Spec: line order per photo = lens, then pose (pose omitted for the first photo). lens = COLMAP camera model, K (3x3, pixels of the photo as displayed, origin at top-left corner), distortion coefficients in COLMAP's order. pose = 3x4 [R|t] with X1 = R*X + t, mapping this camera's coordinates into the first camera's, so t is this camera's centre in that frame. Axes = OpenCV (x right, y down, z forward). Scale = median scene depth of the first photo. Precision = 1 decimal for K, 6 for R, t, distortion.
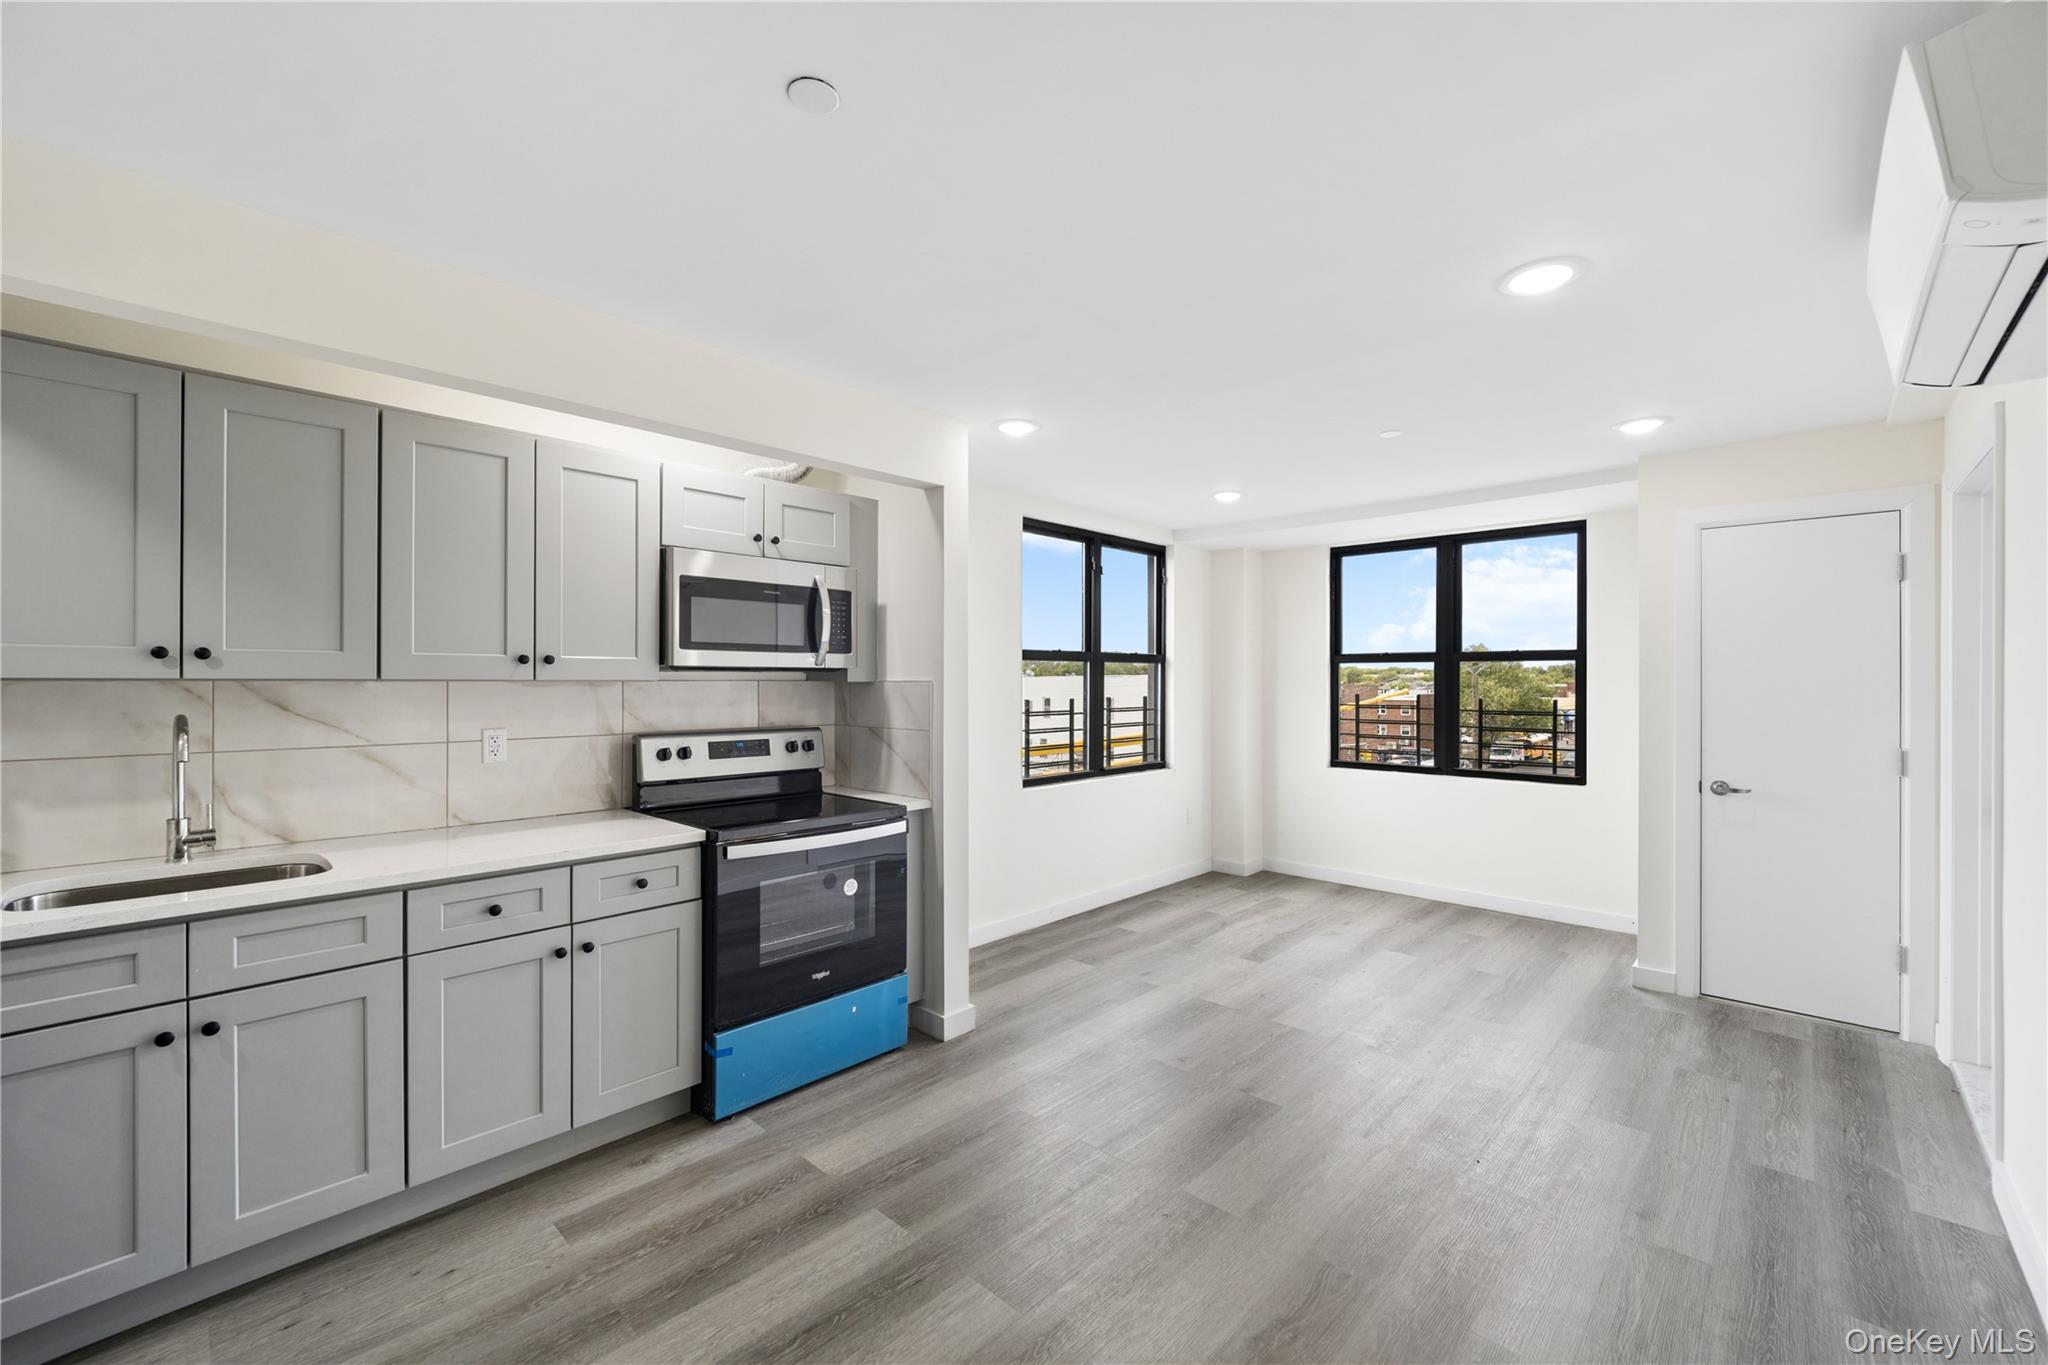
lens RADIAL K [[835.5, 0, 1026.8], [0, 835.5, 684.6], [0, 0, 1]] dist [-0.001113, -0.000370]
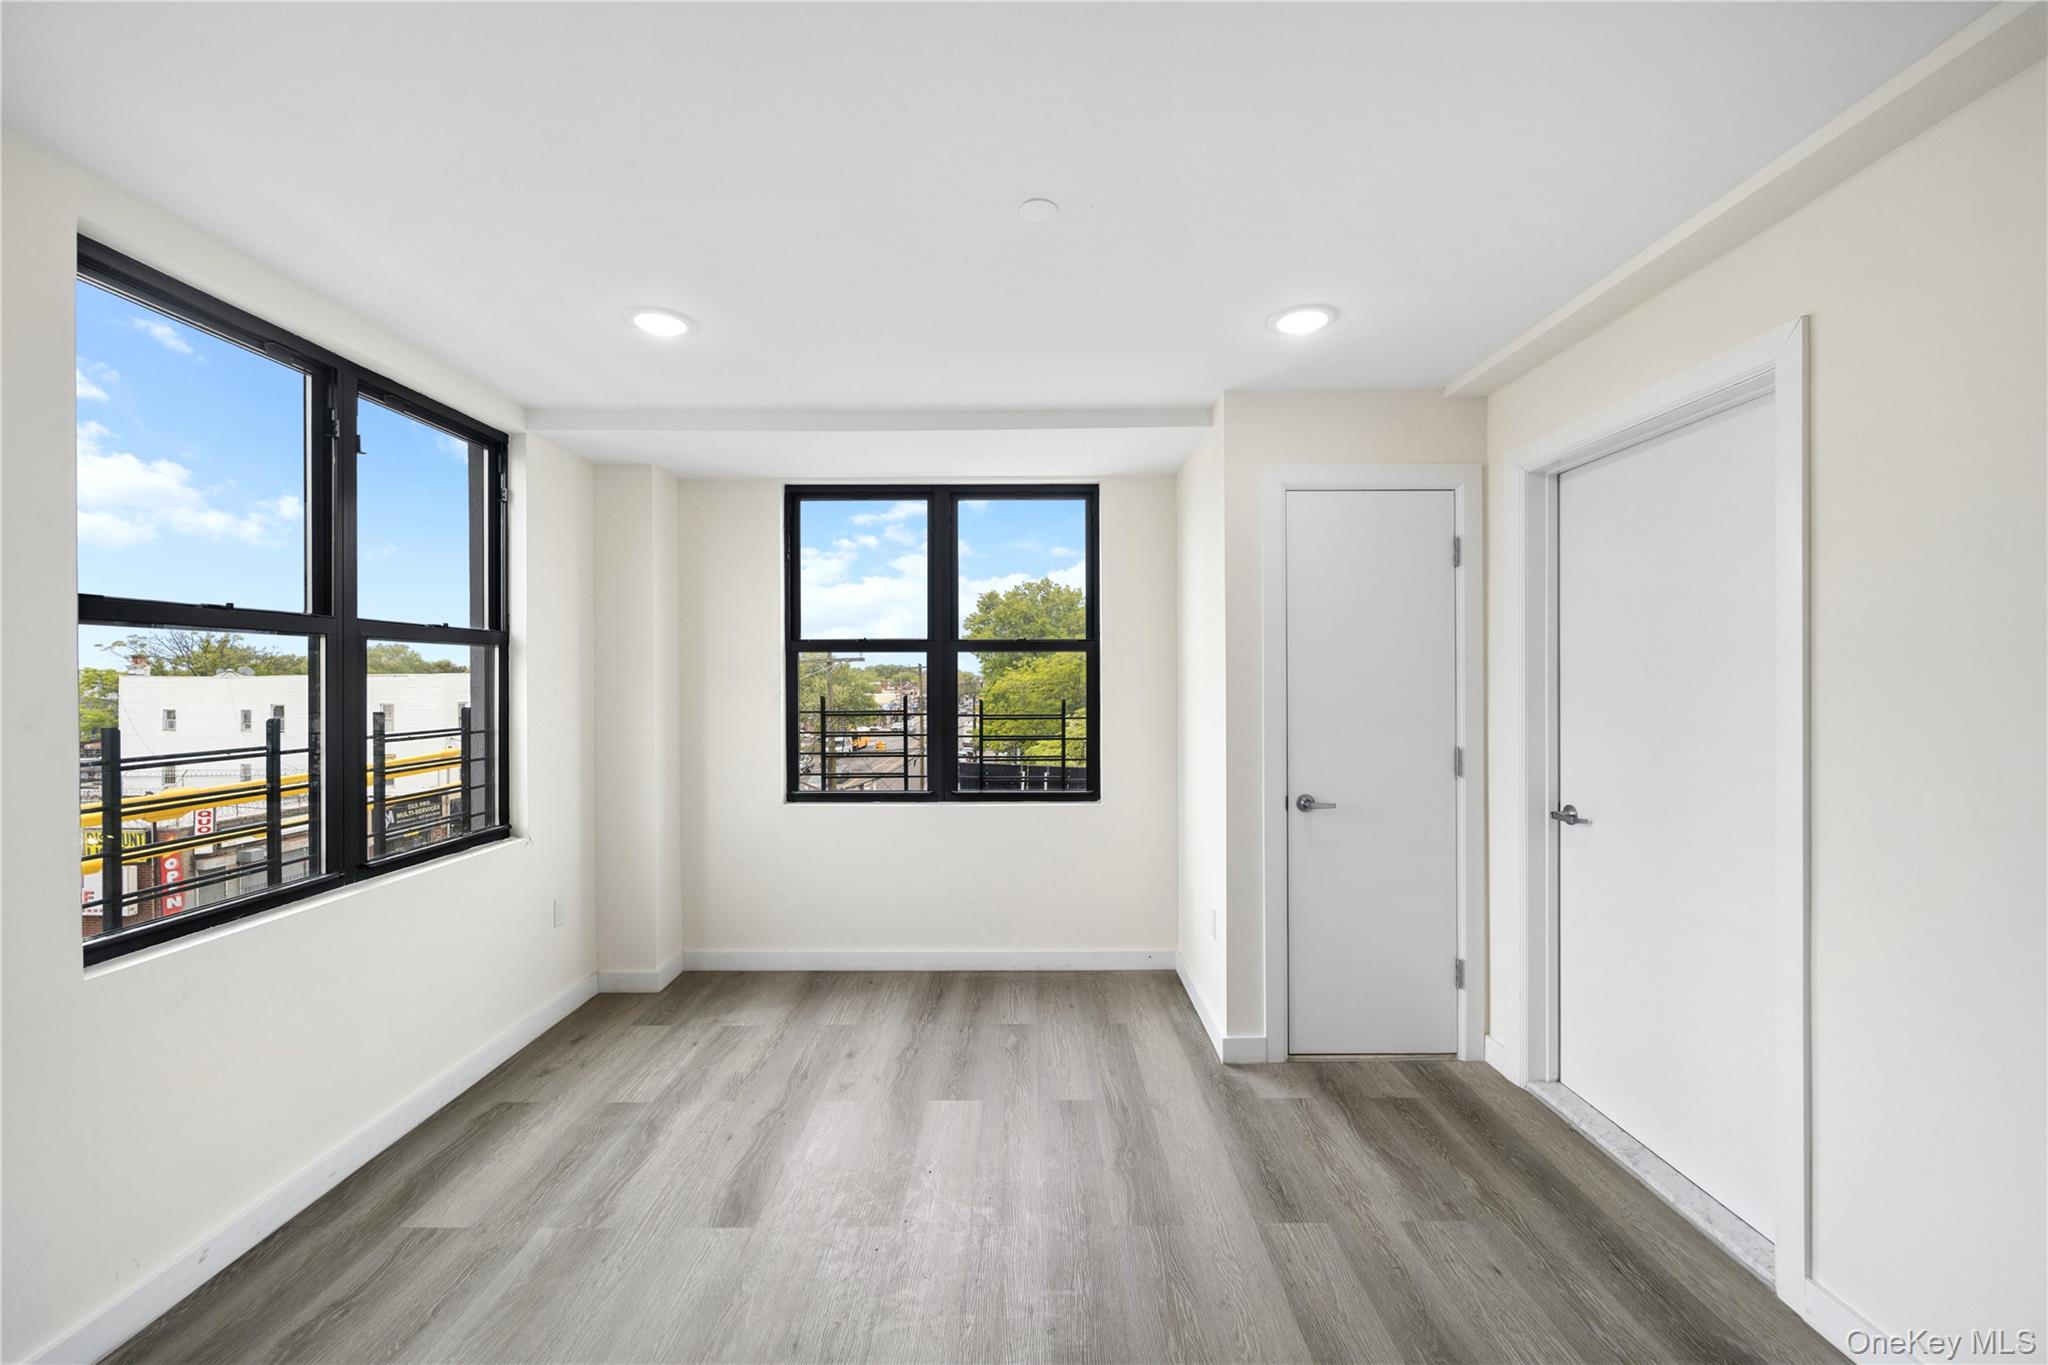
lens RADIAL K [[834.6, 0, 1034.0], [0, 834.6, 680.2], [0, 0, 1]] dist [-0.002276, -0.000585]
pose [[0.725140, -0.005106, 0.688583, 0.041337], [0.008213, 0.999966, -0.001234, 0.000141], [-0.688553, 0.006551, 0.725157, 0.393237]]
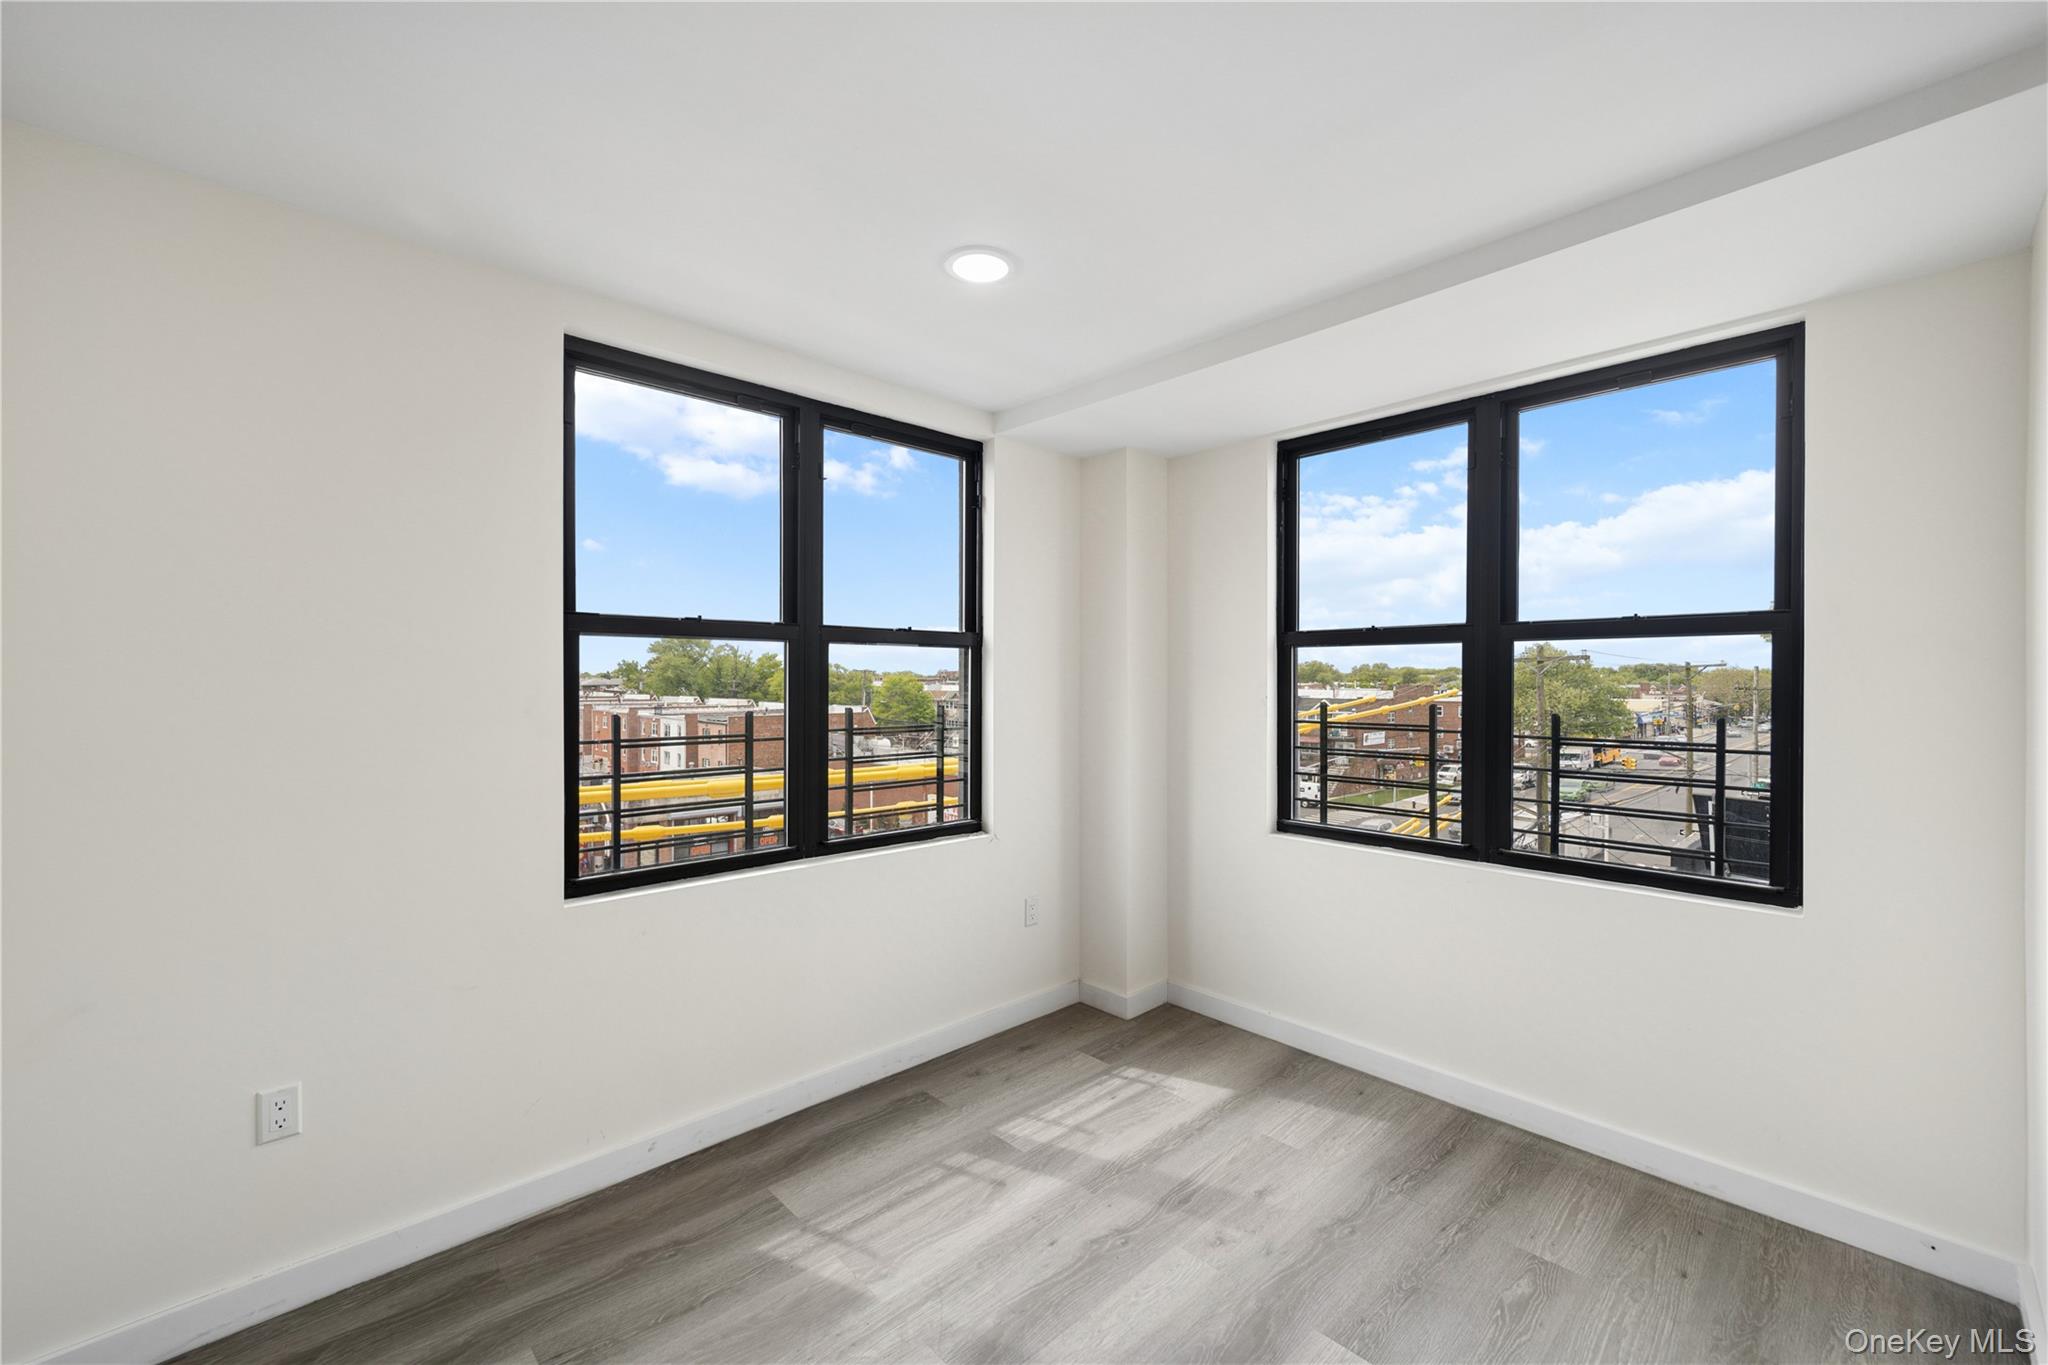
lens RADIAL K [[830.1, 0, 1027.7], [0, 830.1, 684.4], [0, 0, 1]] dist [0.001692, -0.000175]
pose [[0.998197, 0.001571, -0.059996, 0.250986], [-0.001574, 0.999999, -0.000006, -0.000705], [0.059996, 0.000100, 0.998199, 0.472405]]
